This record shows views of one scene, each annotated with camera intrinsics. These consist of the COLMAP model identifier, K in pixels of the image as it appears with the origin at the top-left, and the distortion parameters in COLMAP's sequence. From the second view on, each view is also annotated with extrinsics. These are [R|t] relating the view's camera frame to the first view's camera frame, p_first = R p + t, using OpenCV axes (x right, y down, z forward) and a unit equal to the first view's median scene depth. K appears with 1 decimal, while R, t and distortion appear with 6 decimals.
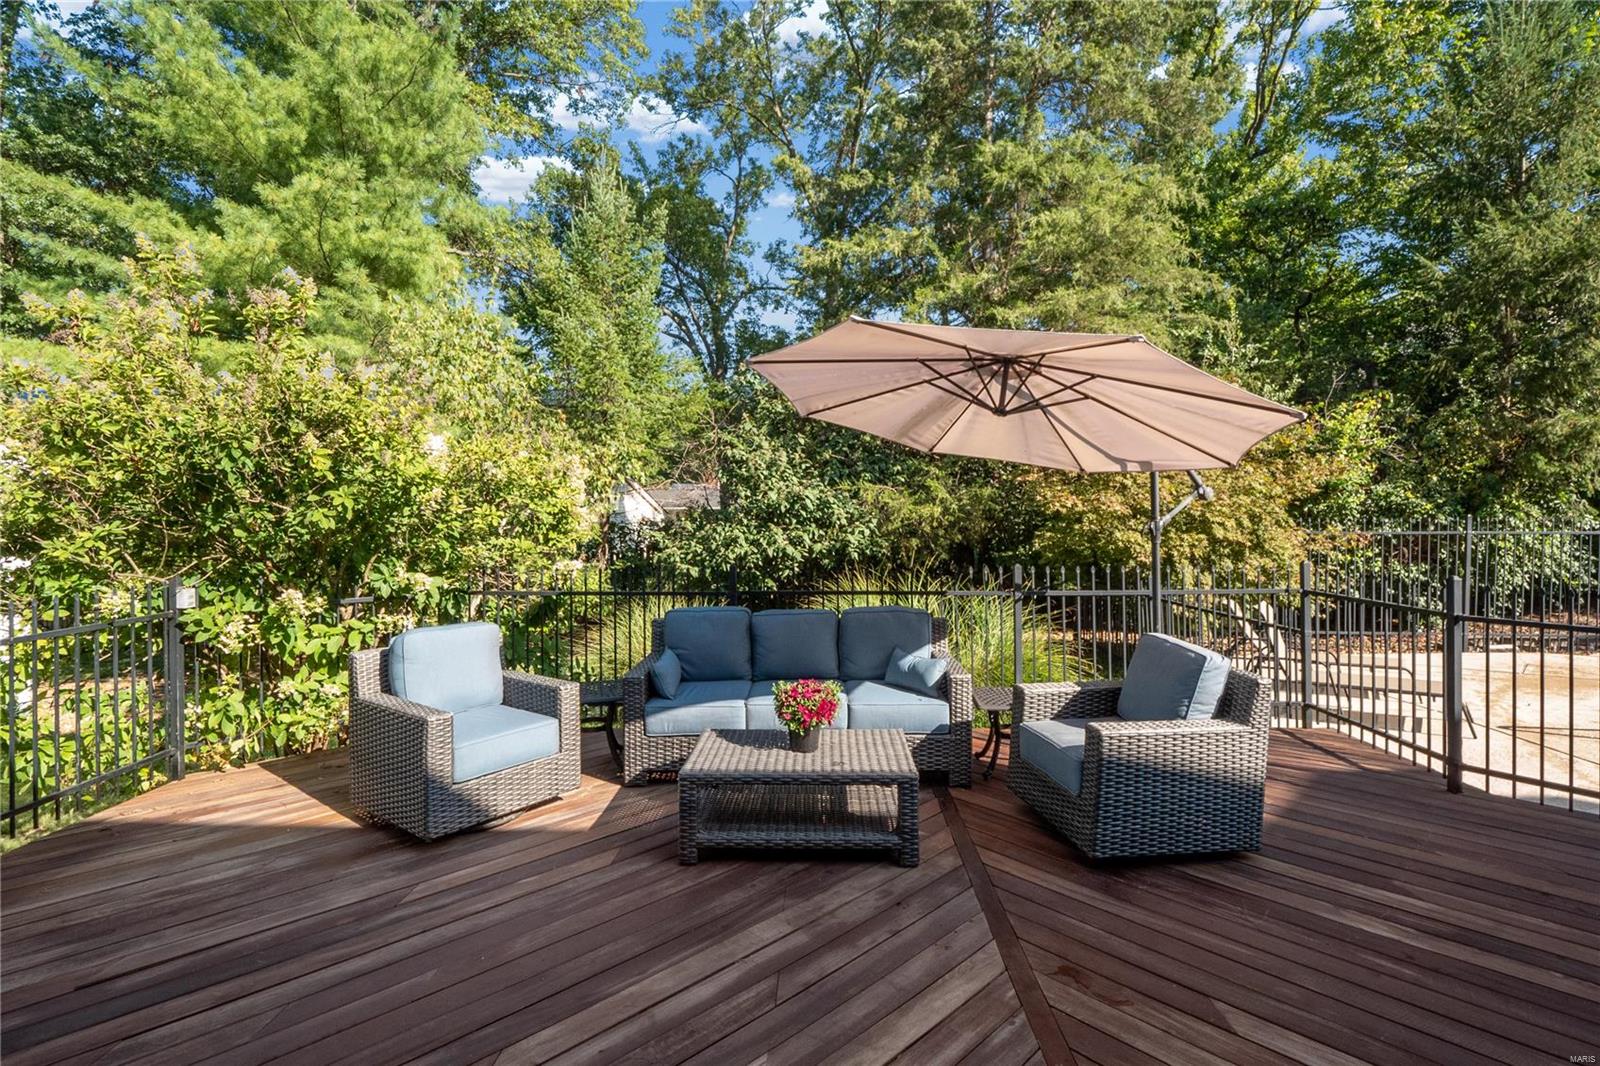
lens RADIAL K [[748.5, 0, 798.1], [0, 748.5, 516.2], [0, 0, 1]] dist [-0.020560, -0.000169]
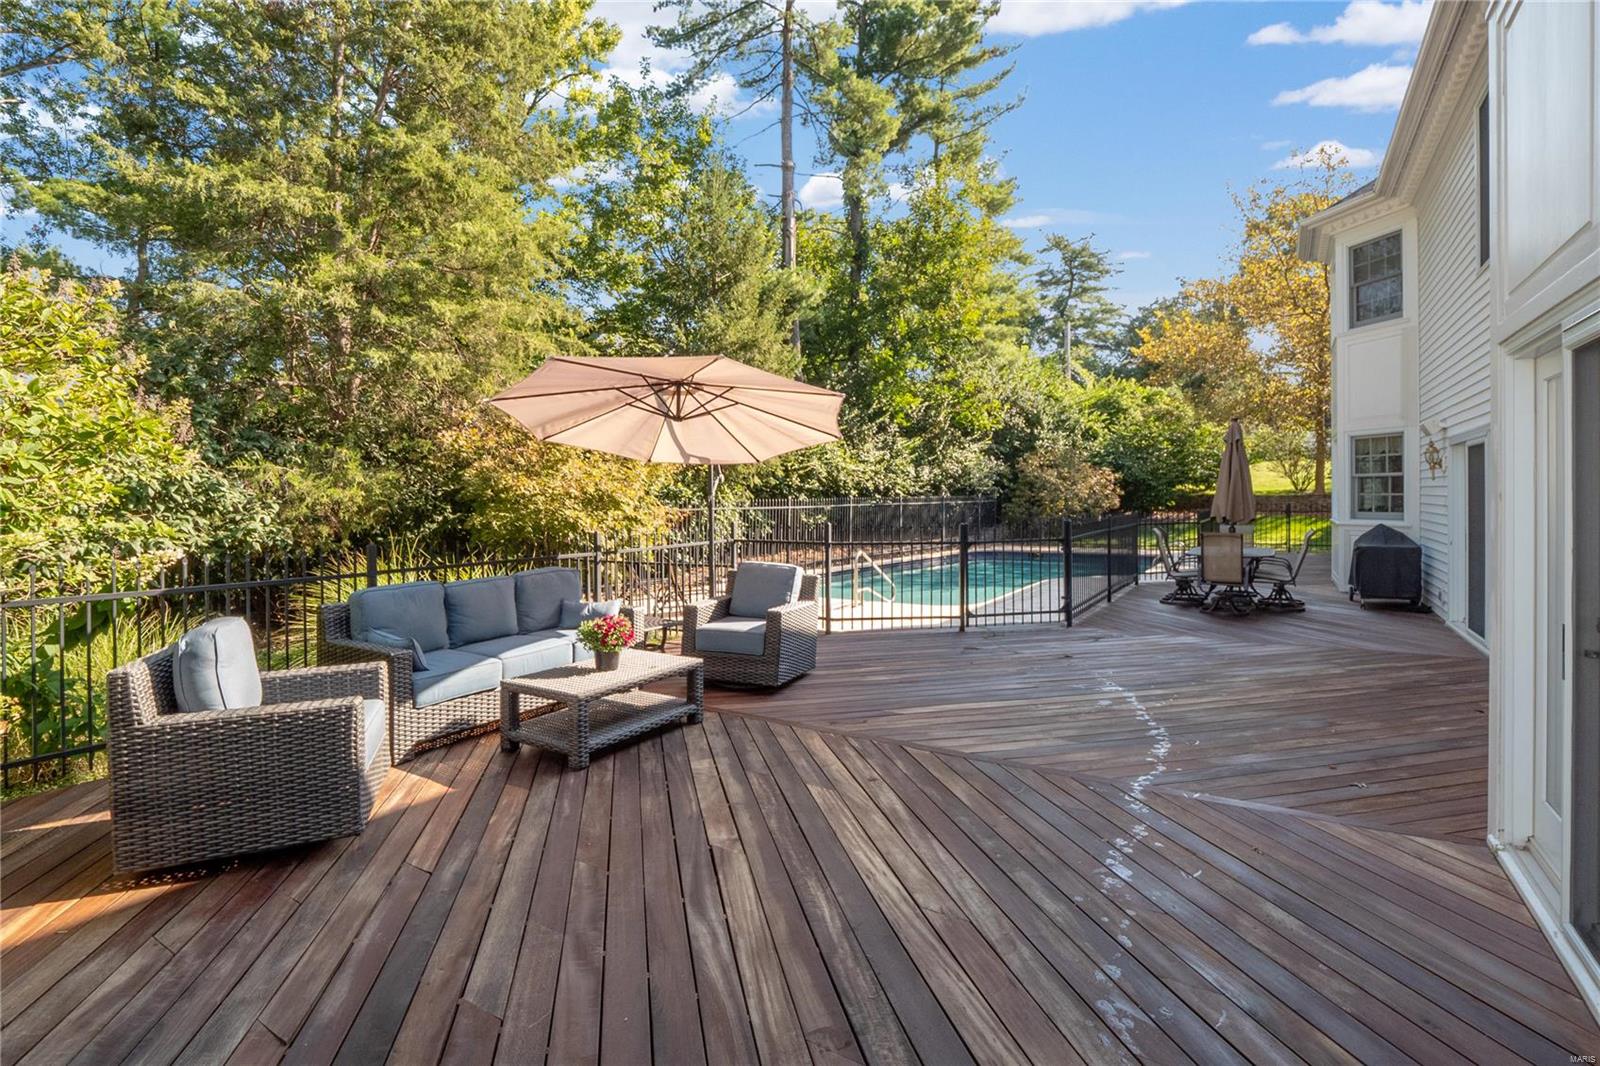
lens RADIAL K [[745.0, 0, 806.6], [0, 745.0, 492.0], [0, 0, 1]] dist [0.008088, -0.012619]
pose [[0.515614, 0.006076, 0.856800, -0.589776], [0.013911, 0.999784, -0.015462, 0.021796], [-0.856708, 0.019892, 0.515418, 0.026454]]
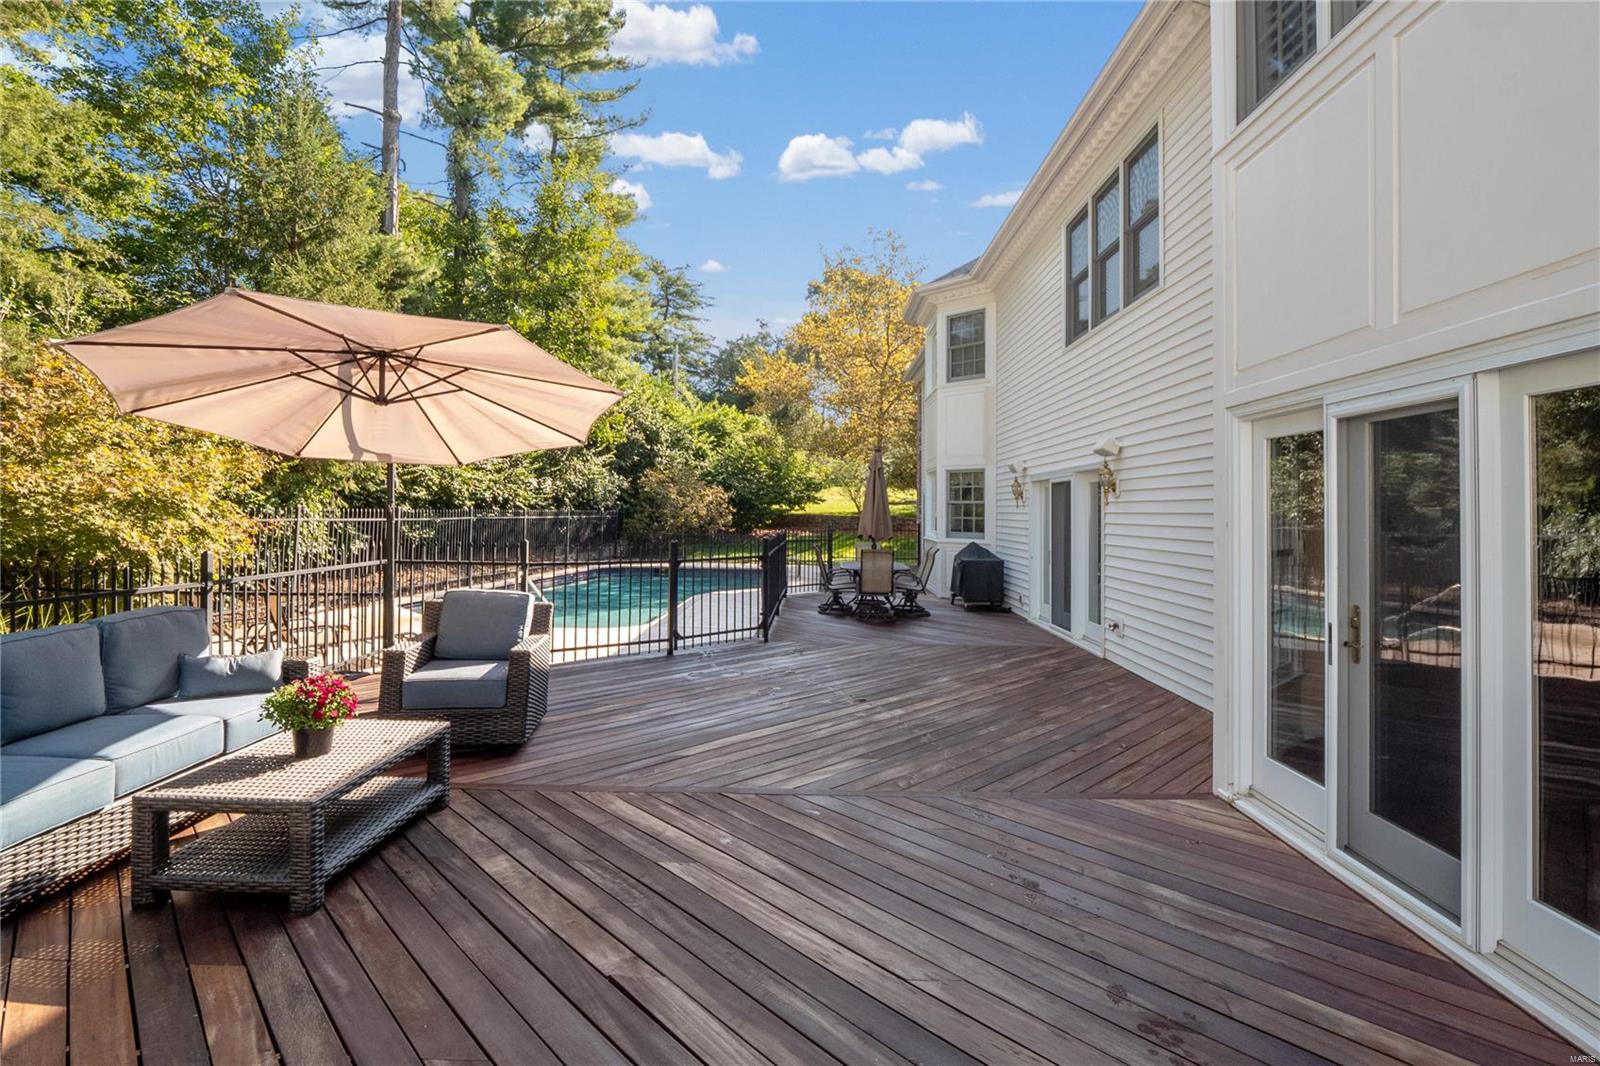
lens RADIAL K [[745.0, 0, 806.6], [0, 745.0, 492.0], [0, 0, 1]] dist [0.008088, -0.012619]
pose [[-0.012740, 0.033185, 0.999368, -0.572864], [-0.006896, 0.999422, -0.033275, 0.019161], [-0.999895, -0.007316, -0.012504, 0.276866]]
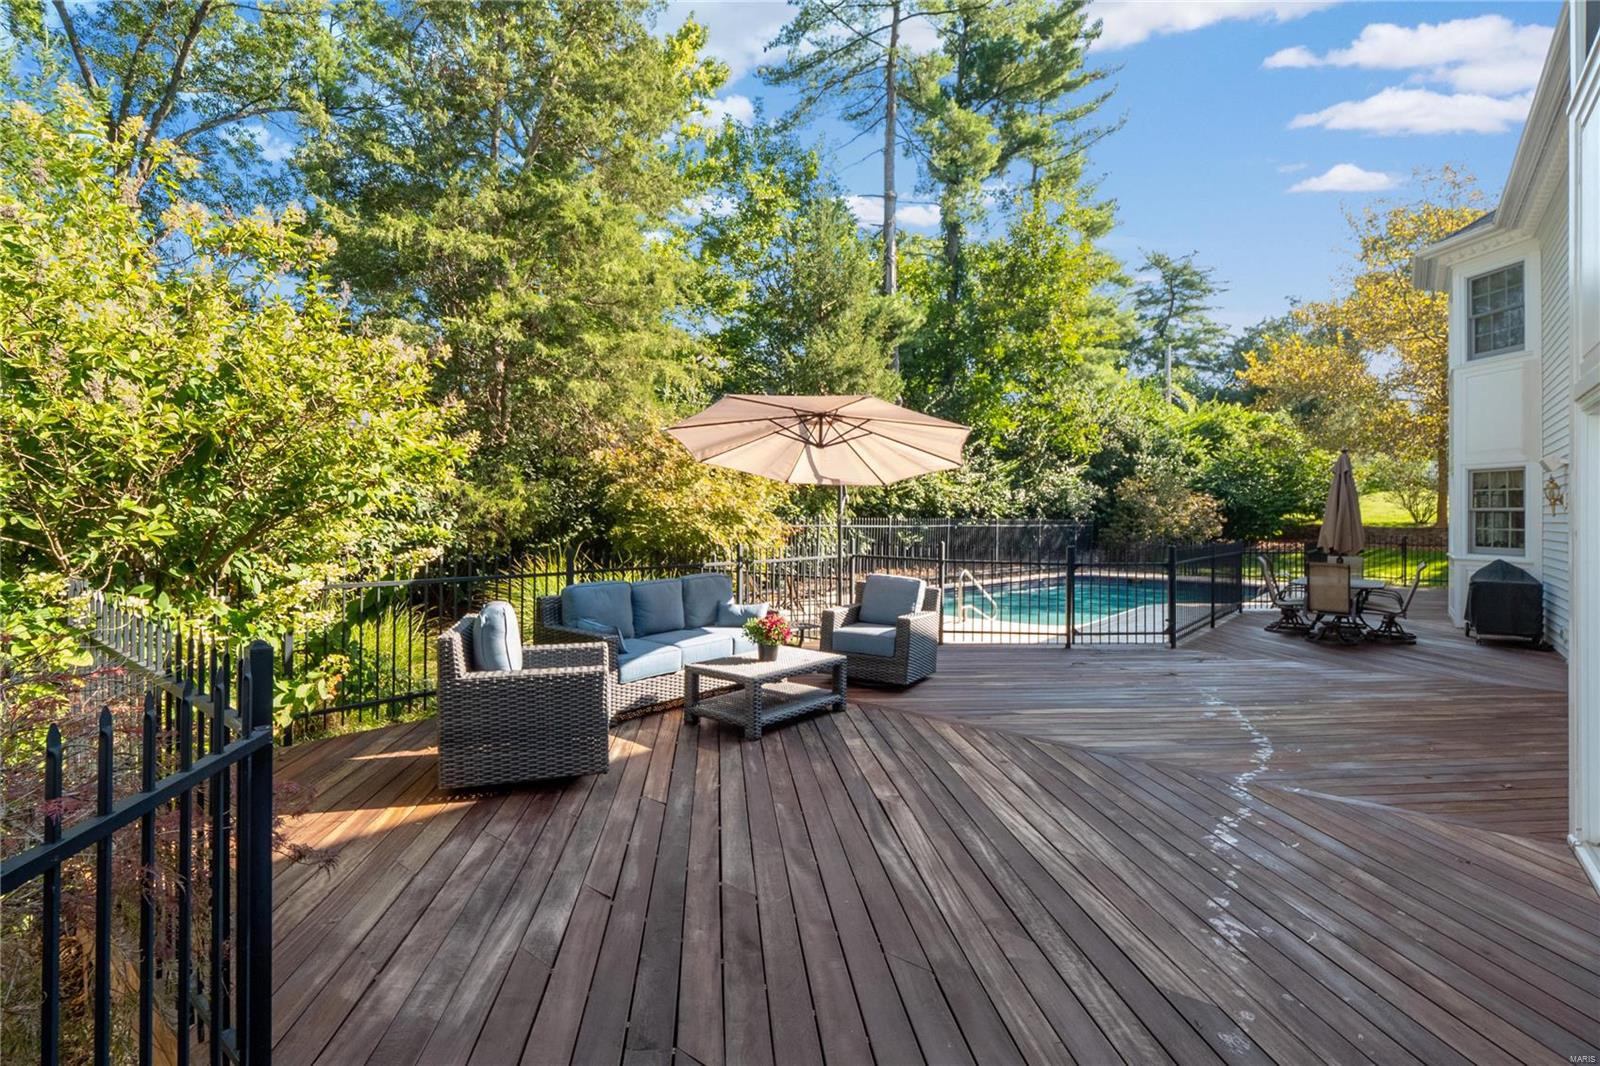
lens RADIAL K [[752.8, 0, 812.7], [0, 752.8, 492.9], [0, 0, 1]] dist [-0.004632, -0.000909]
pose [[0.598214, 0.037978, 0.800436, -0.749602], [-0.012236, 0.999193, -0.038263, 0.021040], [-0.801243, 0.013095, 0.598196, 0.010820]]
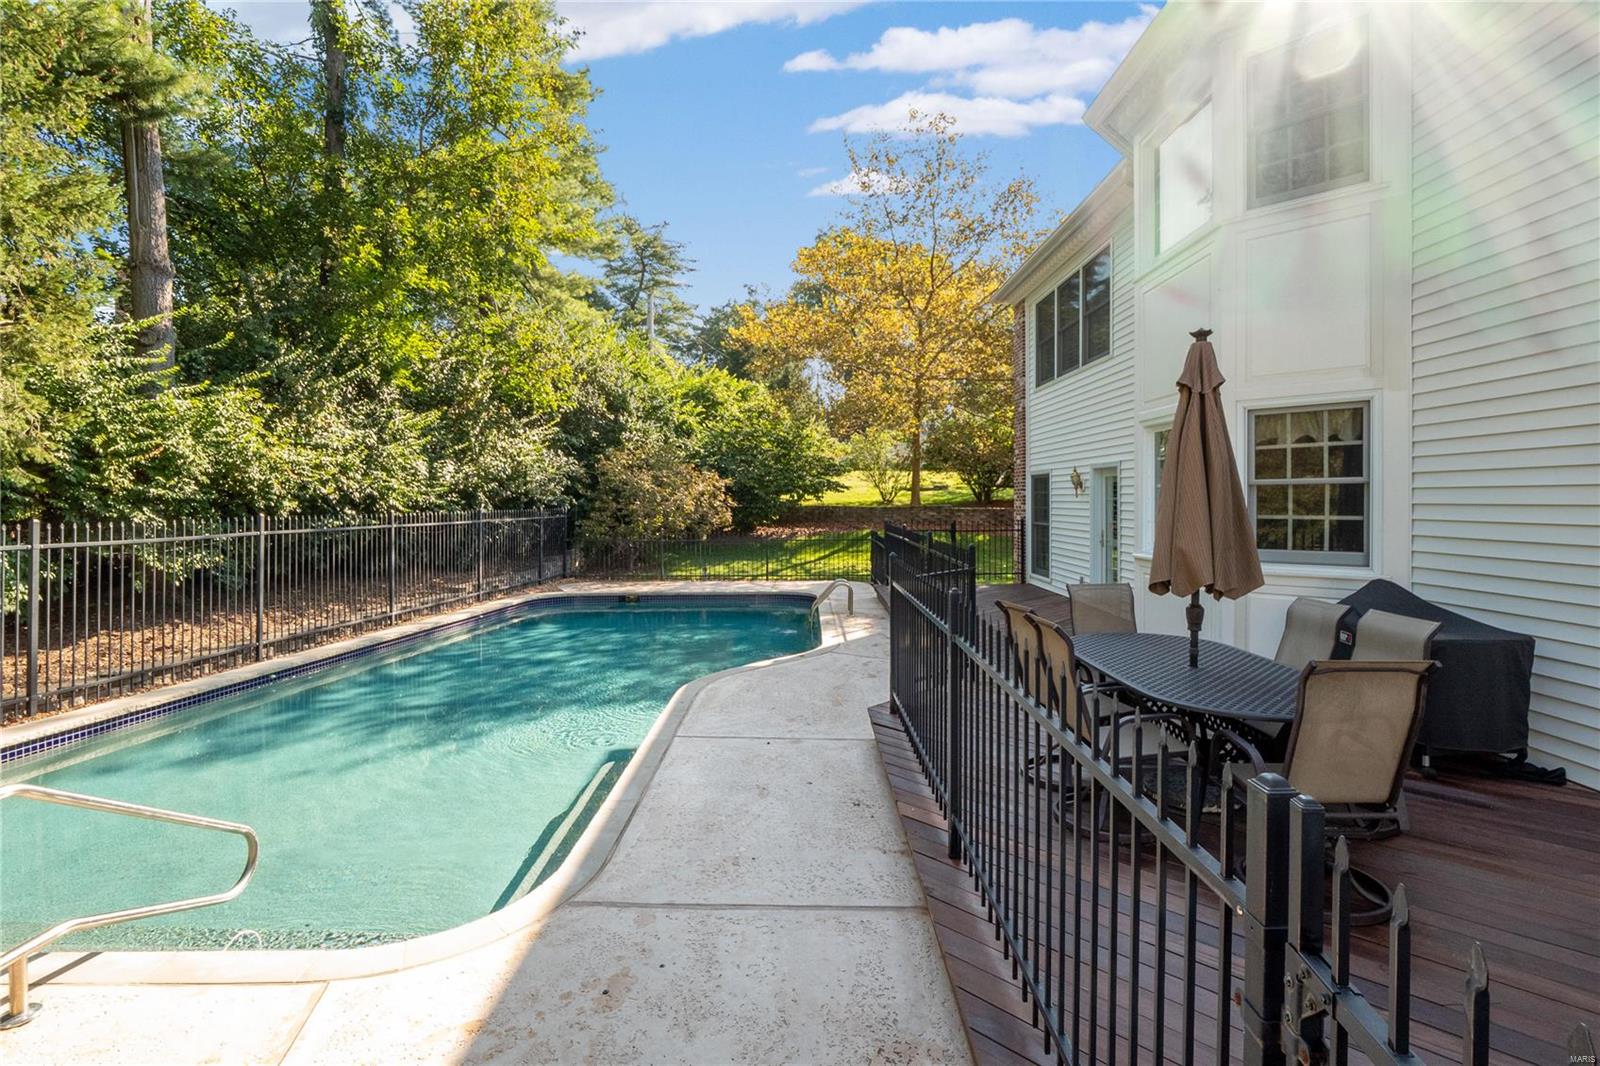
lens RADIAL K [[751.5, 0, 799.7], [0, 751.5, 501.9], [0, 0, 1]] dist [-0.002646, -0.001046]
pose [[-0.021017, 0.004453, 0.999769, 0.667406], [0.015320, 0.999874, -0.004131, -0.006941], [-0.999662, 0.015230, -0.021083, 0.441222]]
